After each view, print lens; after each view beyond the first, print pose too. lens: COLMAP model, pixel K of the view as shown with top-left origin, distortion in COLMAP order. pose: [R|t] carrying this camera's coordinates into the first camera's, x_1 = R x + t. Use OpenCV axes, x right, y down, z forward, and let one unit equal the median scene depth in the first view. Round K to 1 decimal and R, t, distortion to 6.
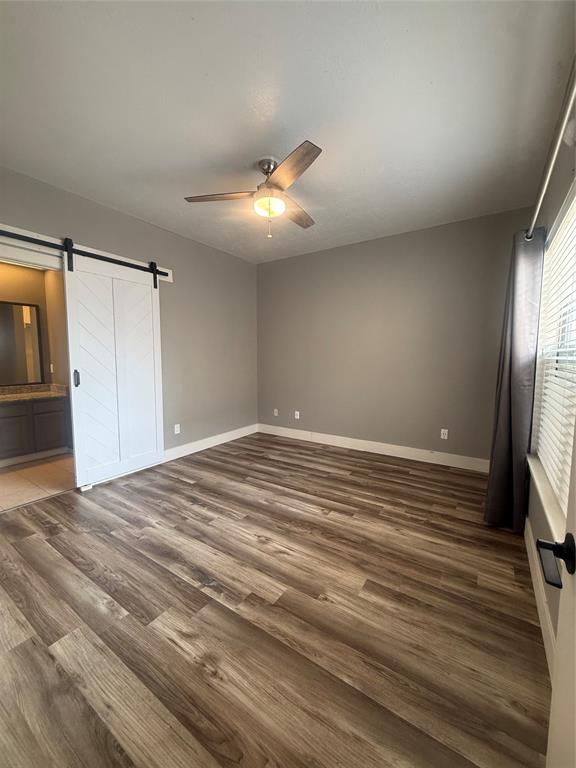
lens RADIAL K [[305.7, 0, 288.5], [0, 305.7, 382.1], [0, 0, 1]] dist [-0.001735, 0.000733]
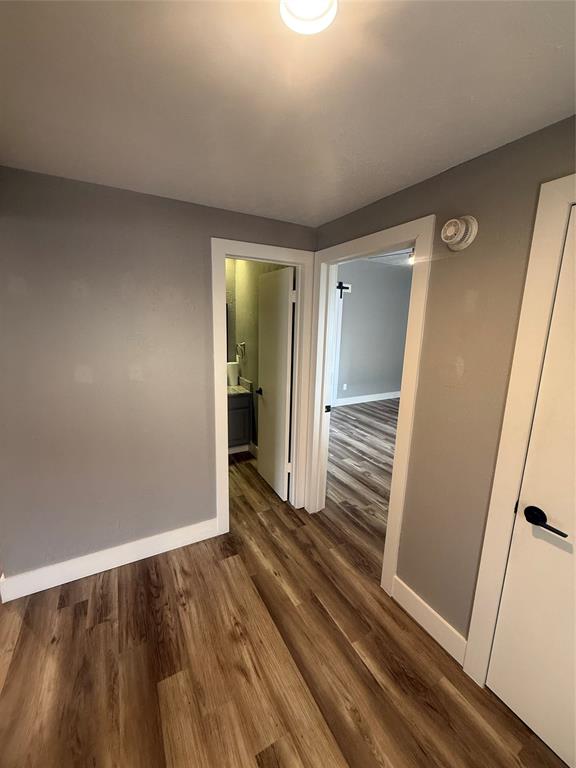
lens RADIAL K [[305.7, 0, 287.2], [0, 305.7, 382.7], [0, 0, 1]] dist [-0.001735, 0.000733]
pose [[0.887039, 0.110154, -0.448362, 0.110626], [-0.062503, 0.990832, 0.119773, -0.055919], [0.457444, -0.078220, 0.885791, -0.785271]]
